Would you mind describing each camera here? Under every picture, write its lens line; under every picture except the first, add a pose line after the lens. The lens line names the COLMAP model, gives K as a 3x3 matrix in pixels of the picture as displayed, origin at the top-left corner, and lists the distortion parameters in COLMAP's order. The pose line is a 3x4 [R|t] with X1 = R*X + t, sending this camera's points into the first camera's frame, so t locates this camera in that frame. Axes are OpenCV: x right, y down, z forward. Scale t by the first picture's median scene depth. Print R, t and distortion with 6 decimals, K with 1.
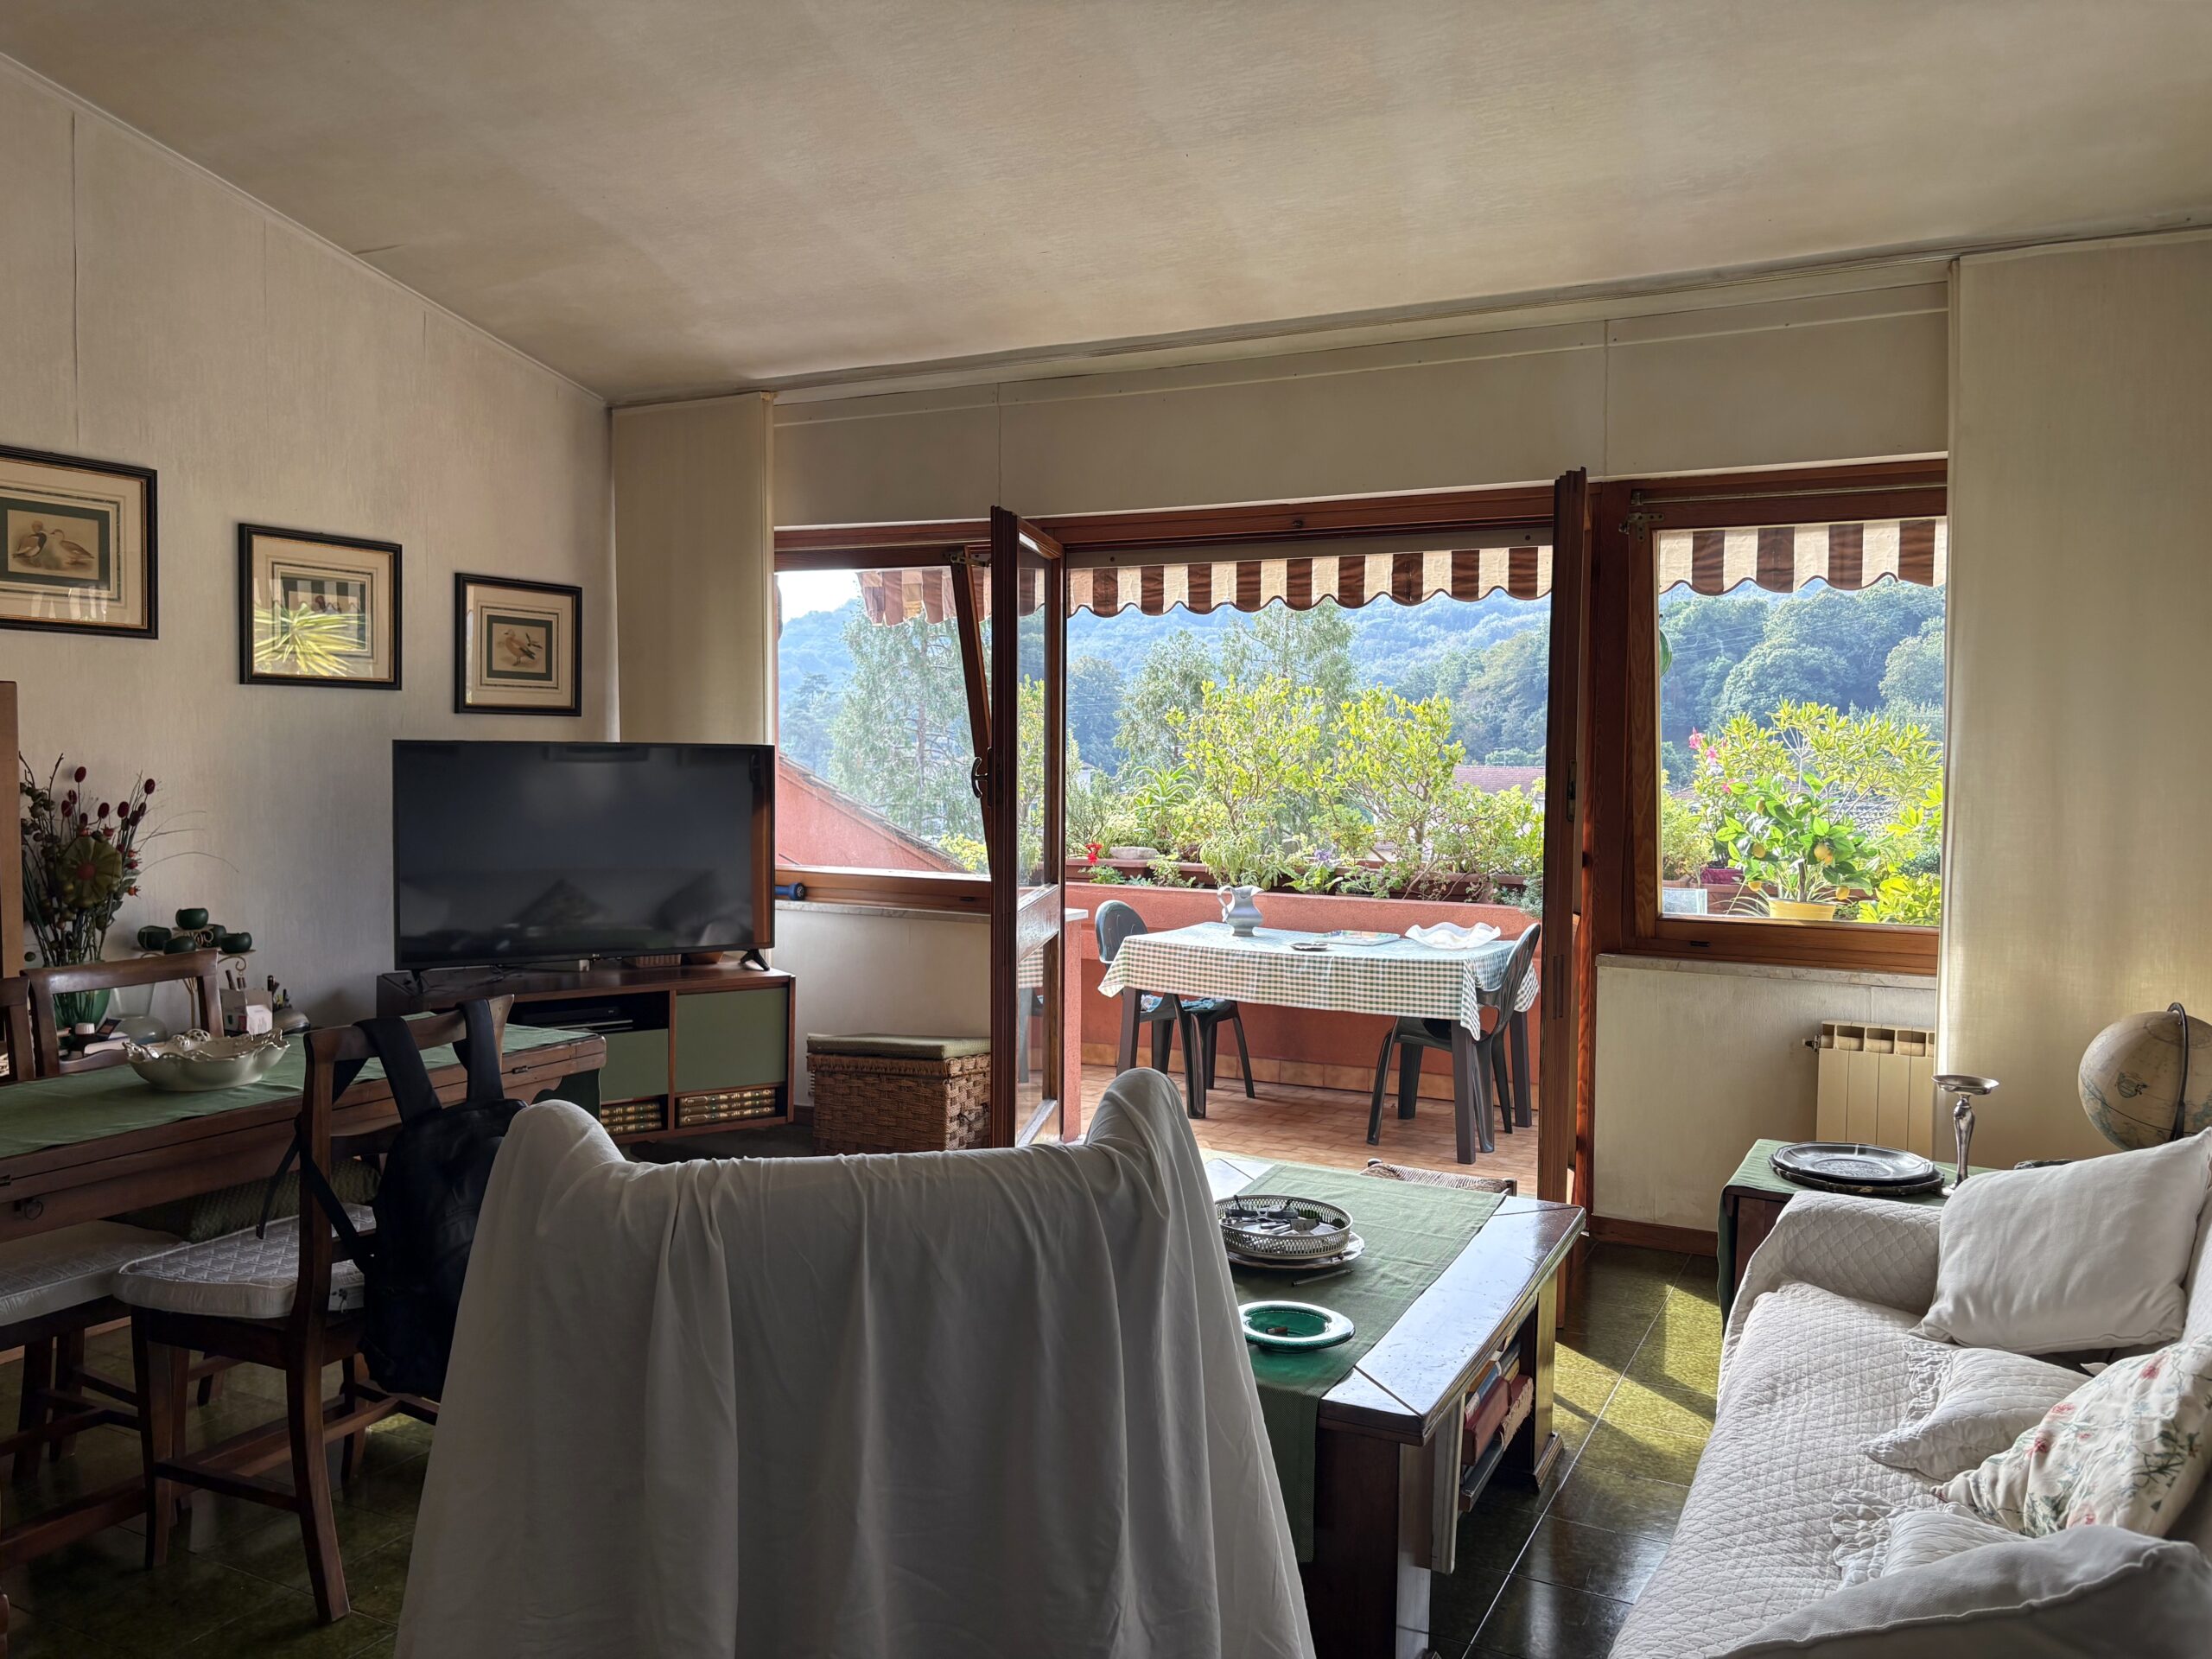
lens RADIAL K [[1678.3, 0, 1100.8], [0, 1678.3, 834.4], [0, 0, 1]] dist [0.053482, -0.060753]
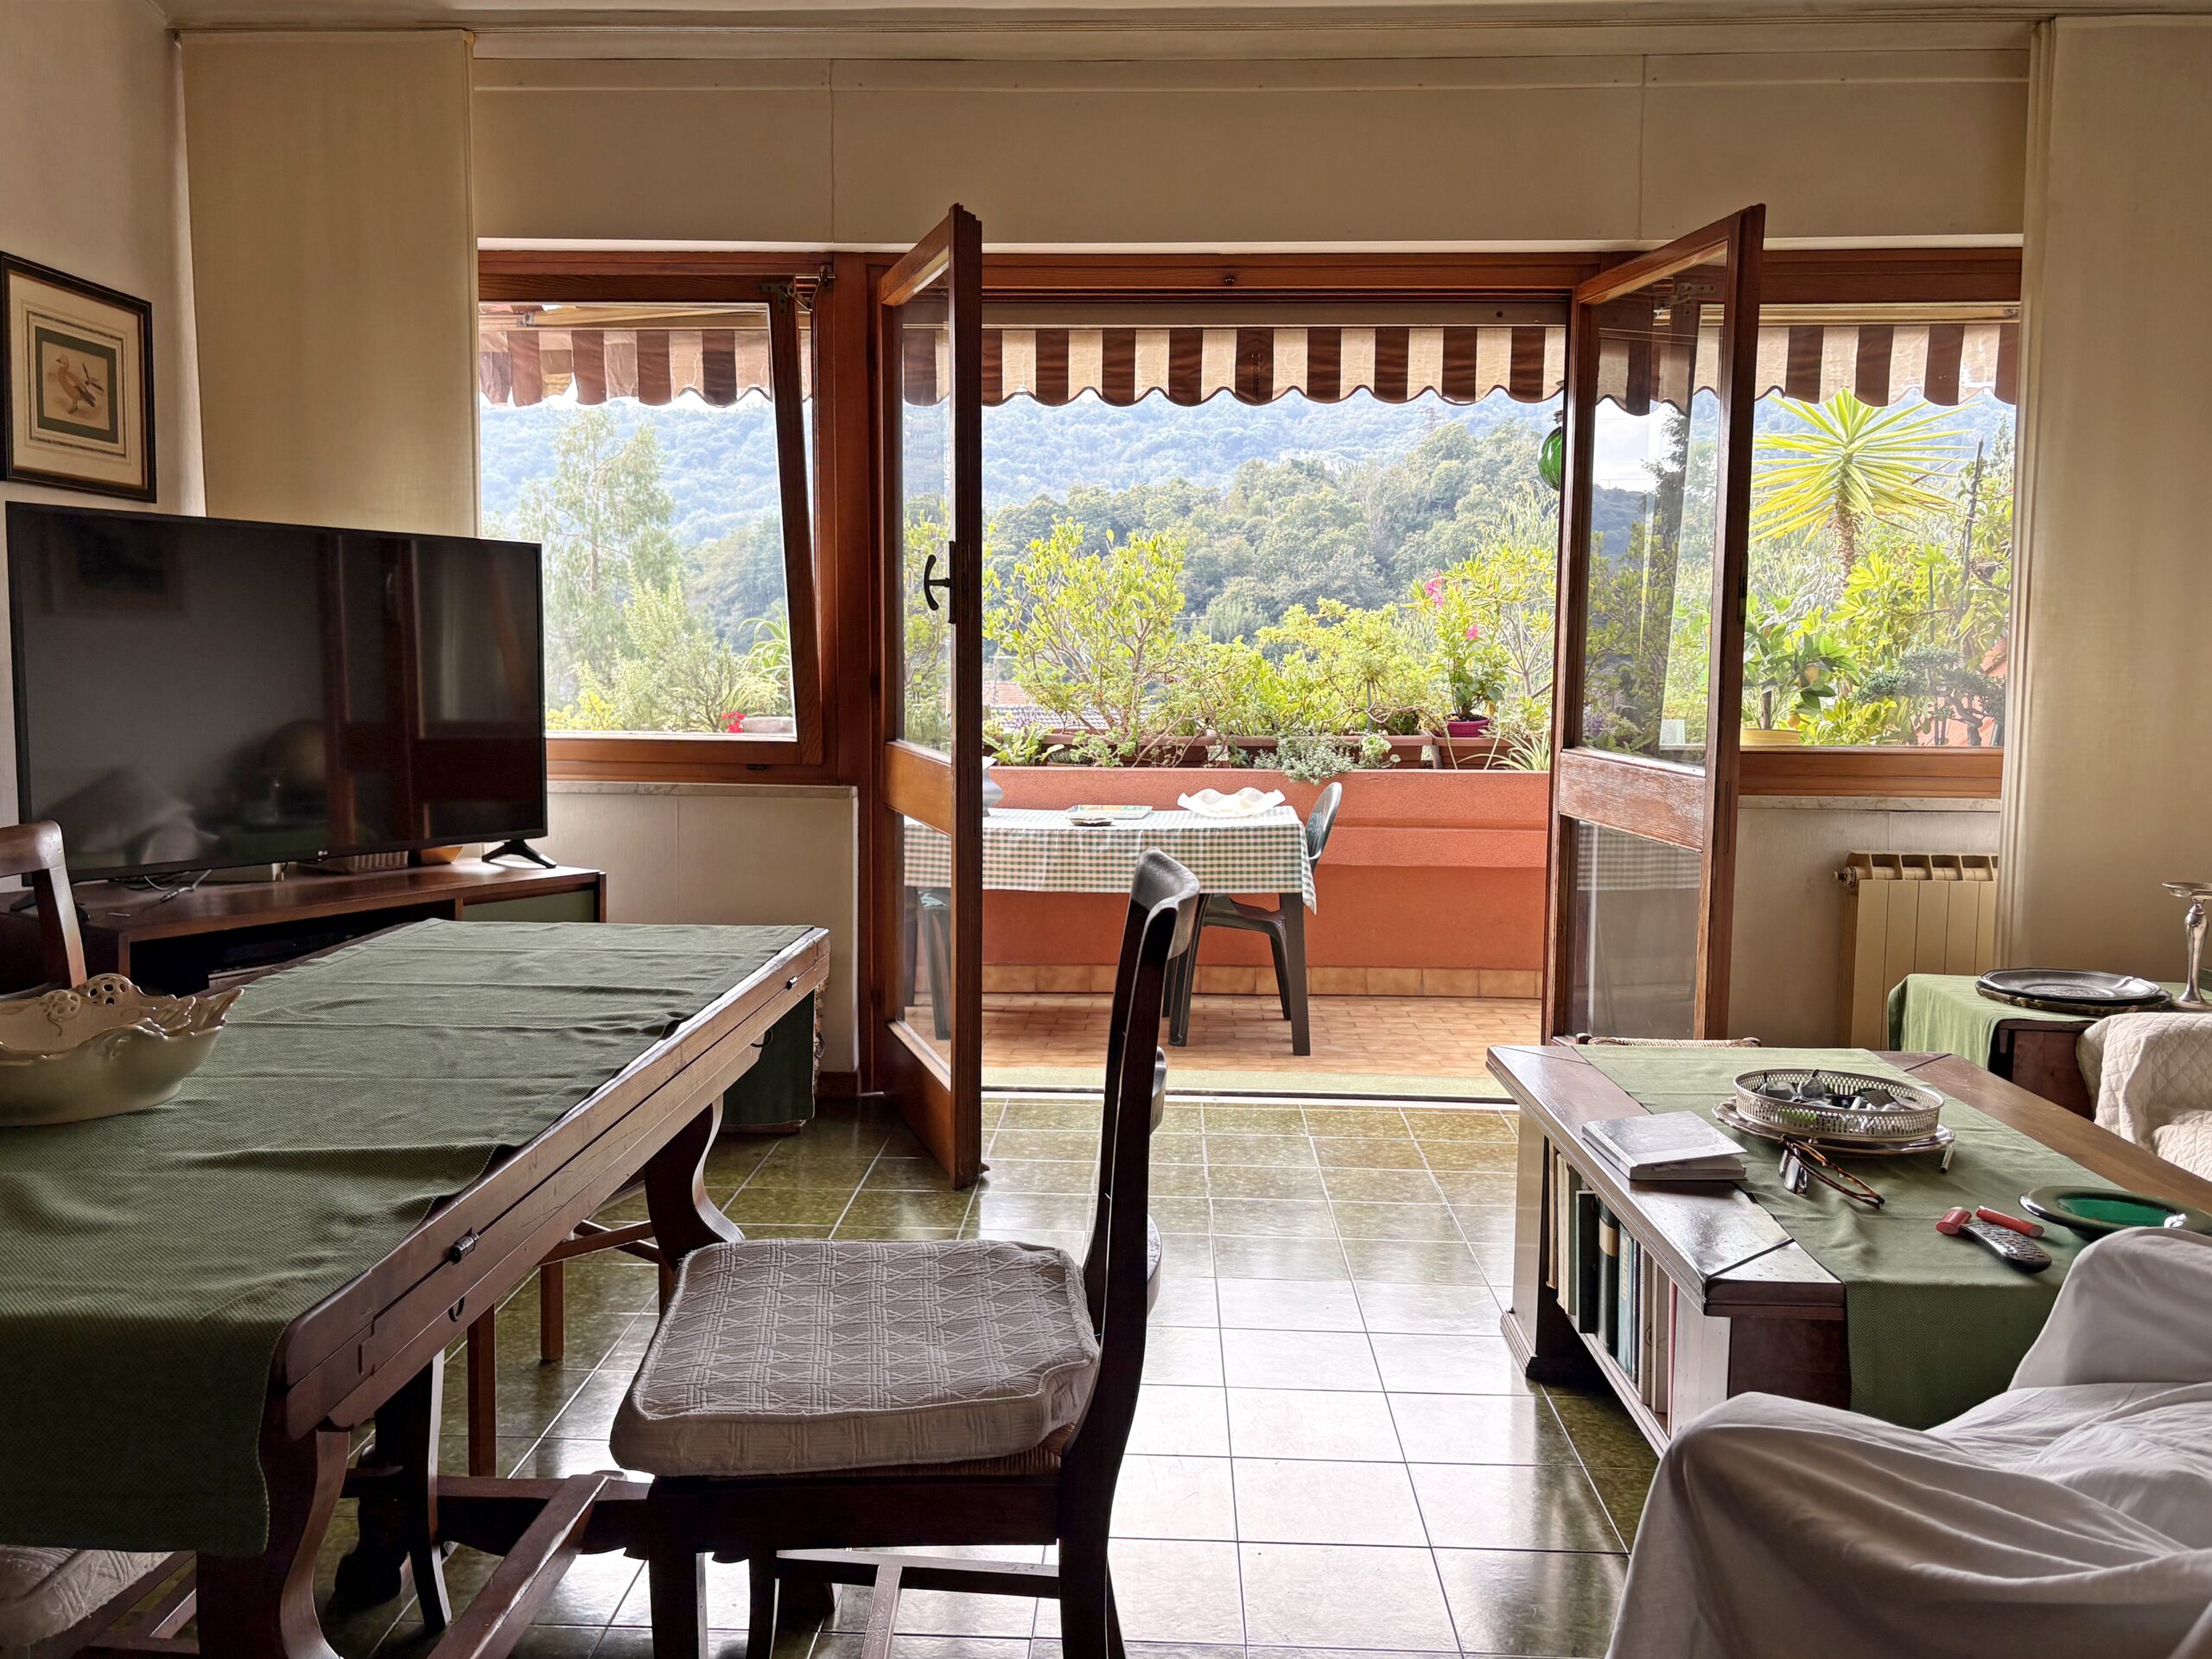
lens RADIAL K [[1808.7, 0, 1106.0], [0, 1808.7, 829.5], [0, 0, 1]] dist [0.110251, -0.229018]
pose [[0.902935, -0.041772, 0.427741, -0.337647], [0.022905, 0.998528, 0.049163, 0.035431], [-0.429165, -0.034593, 0.902563, 0.239375]]
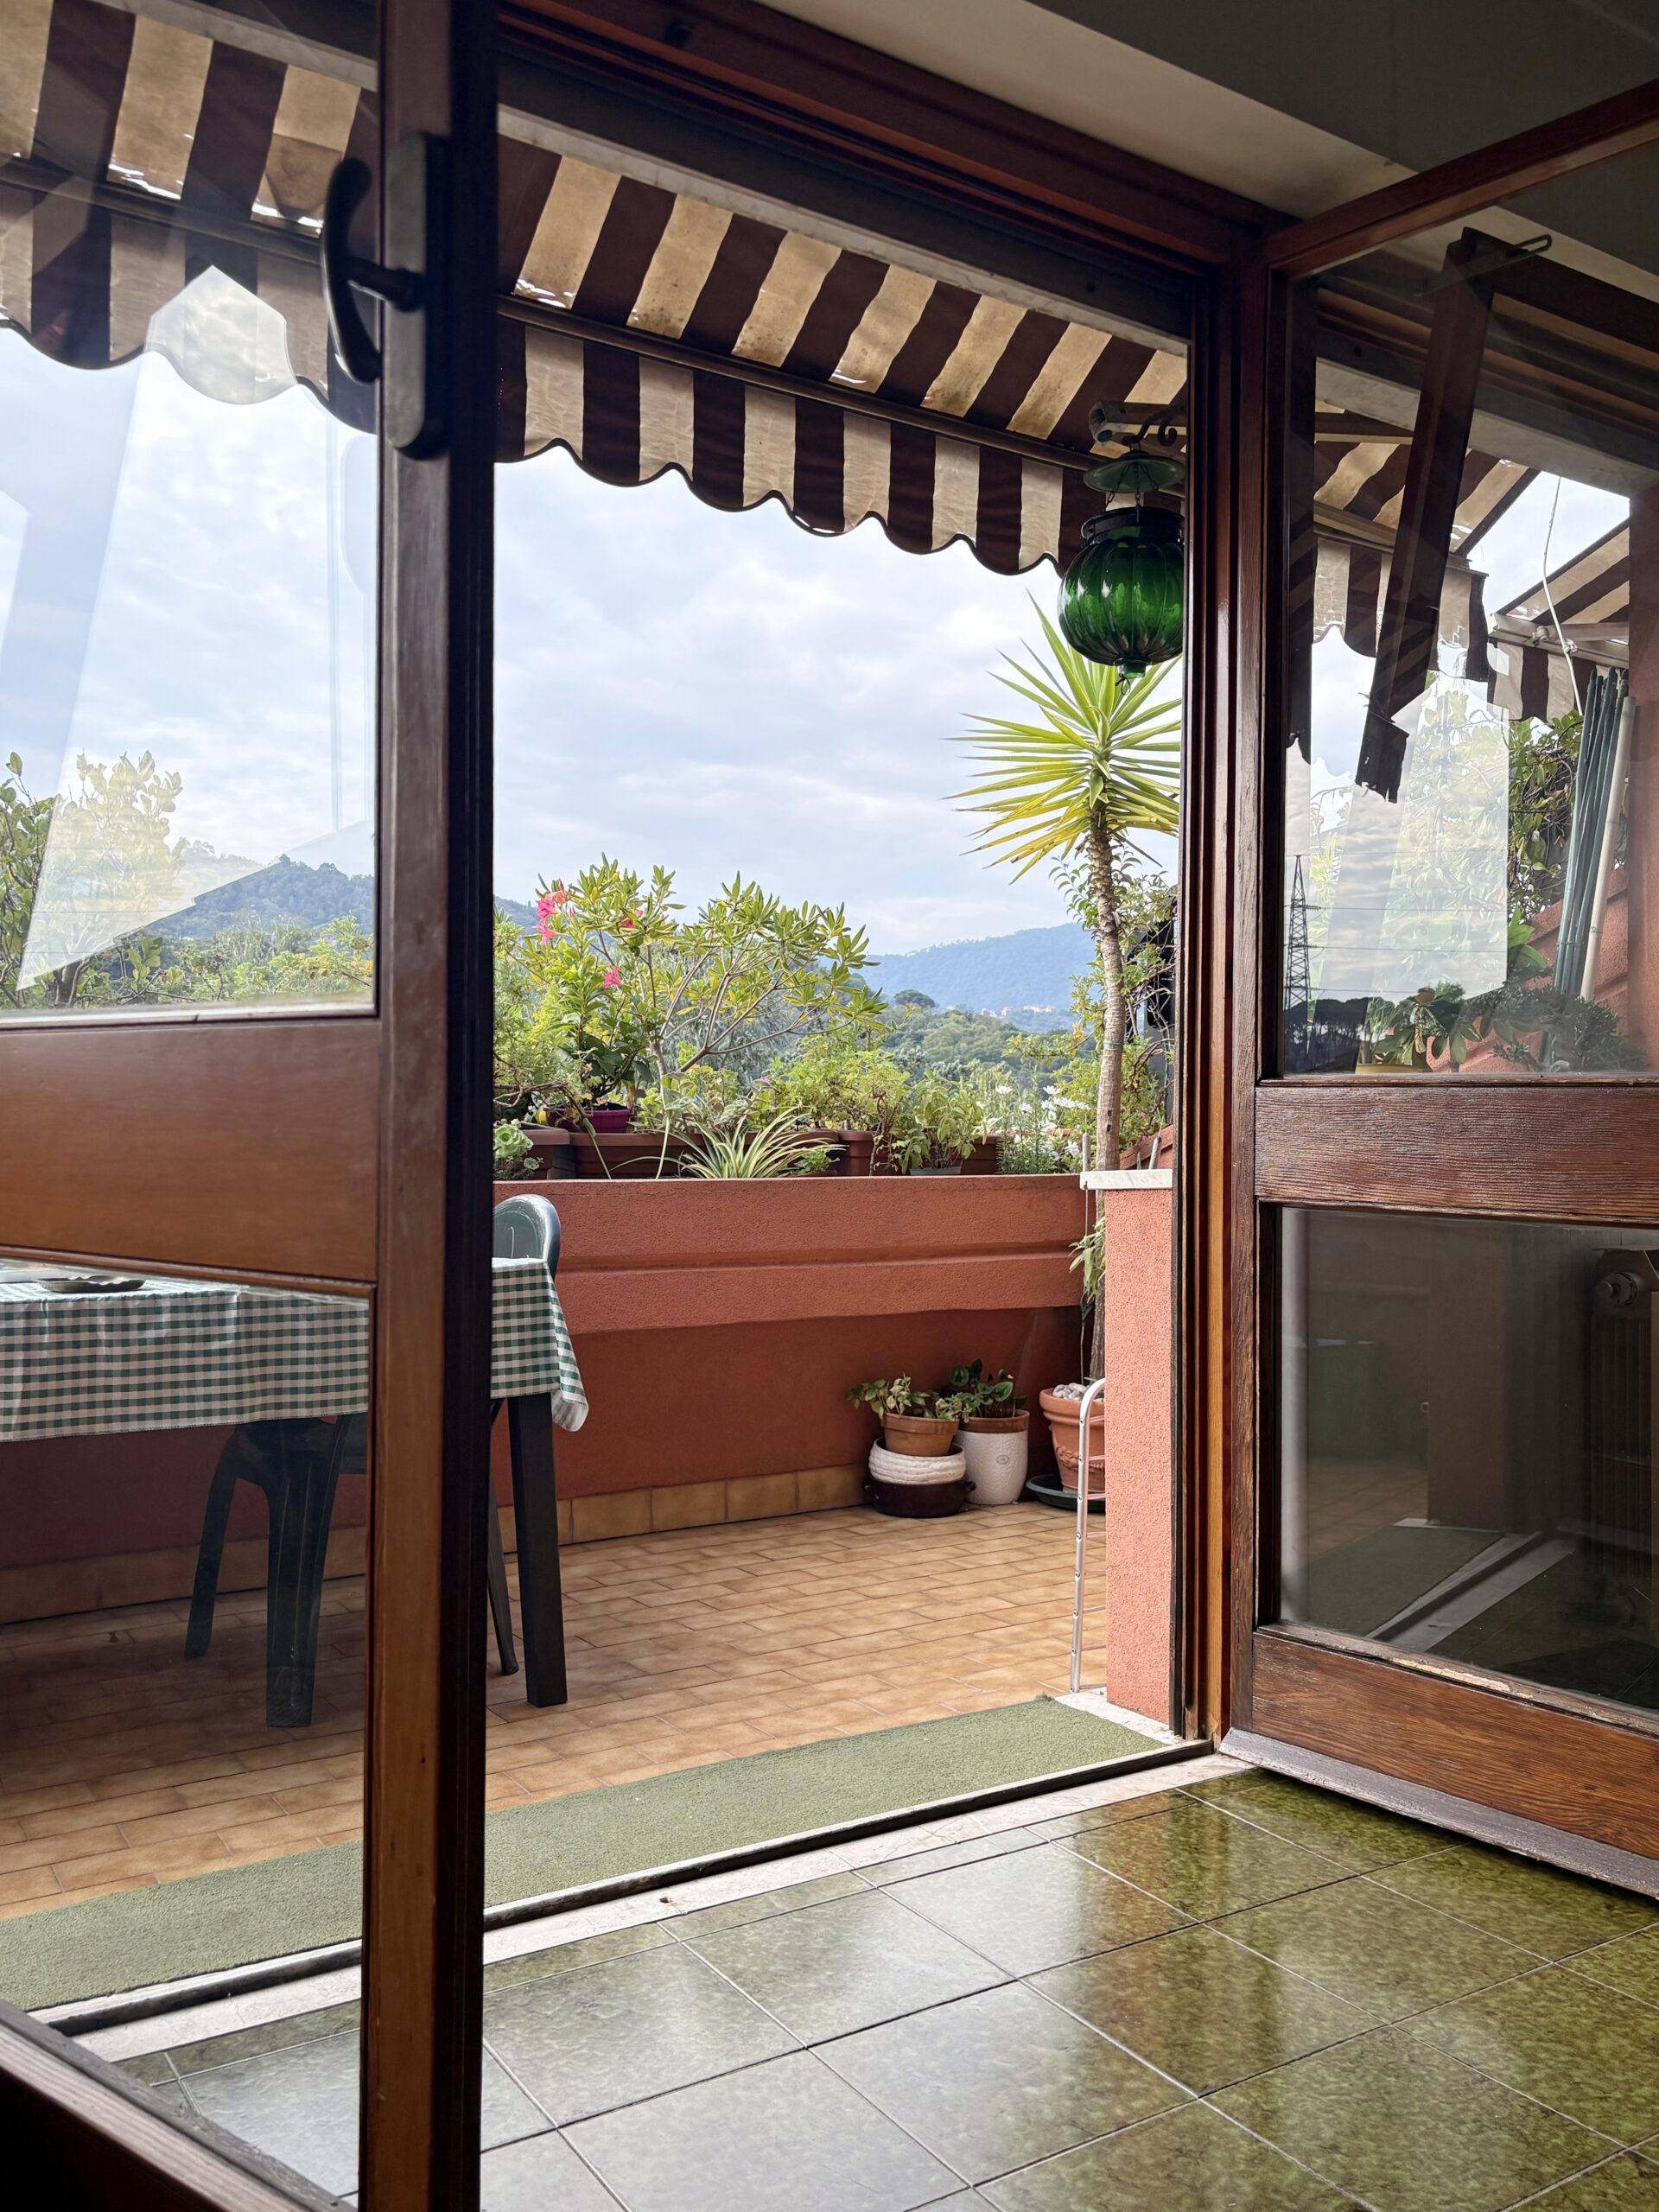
lens RADIAL K [[1767.2, 0, 818.0], [0, 1767.2, 1118.7], [0, 0, 1]] dist [0.023282, 0.009990]
pose [[0.500589, 0.004089, 0.865675, -0.209065], [0.046609, 0.998411, -0.031668, 0.065135], [-0.864429, 0.056201, 0.499603, 0.837137]]
